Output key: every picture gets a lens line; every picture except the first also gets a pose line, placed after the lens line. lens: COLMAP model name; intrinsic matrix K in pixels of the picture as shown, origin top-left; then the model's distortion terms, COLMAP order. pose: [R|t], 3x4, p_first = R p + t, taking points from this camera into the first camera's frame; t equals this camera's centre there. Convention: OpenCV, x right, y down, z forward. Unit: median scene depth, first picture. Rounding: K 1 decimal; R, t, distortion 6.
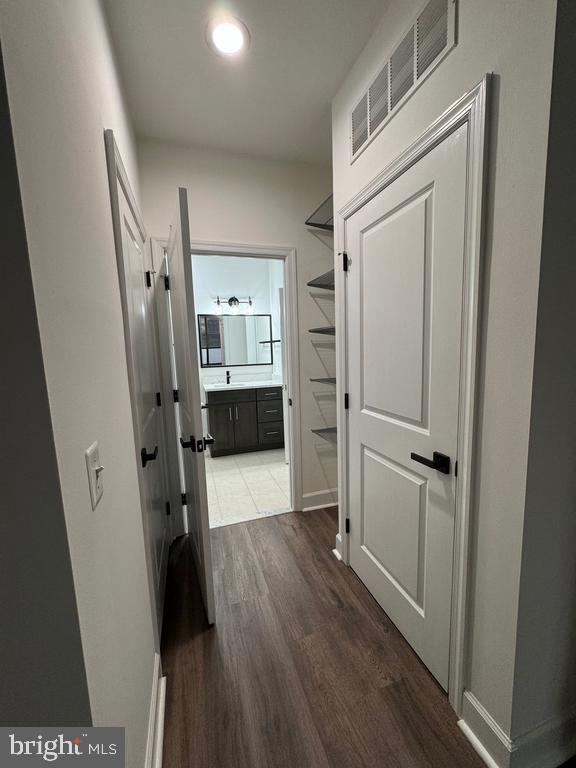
lens RADIAL K [[305.0, 0, 288.0], [0, 305.0, 383.4], [0, 0, 1]] dist [0.001863, 0.000089]
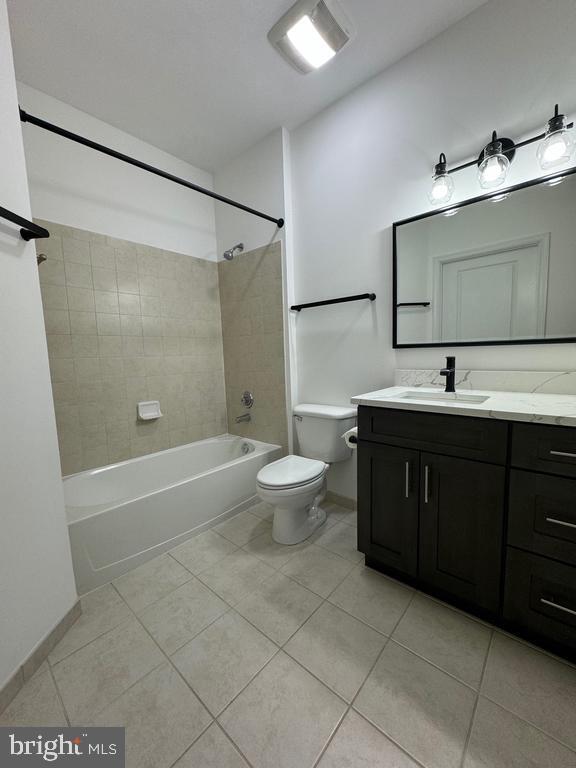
lens RADIAL K [[305.0, 0, 288.5], [0, 305.0, 387.0], [0, 0, 1]] dist [0.001863, 0.000089]
pose [[0.502967, 0.104307, -0.857988, 0.023421], [-0.089681, 0.993631, 0.068225, -0.012462], [0.859640, 0.042631, 0.509118, 0.648096]]
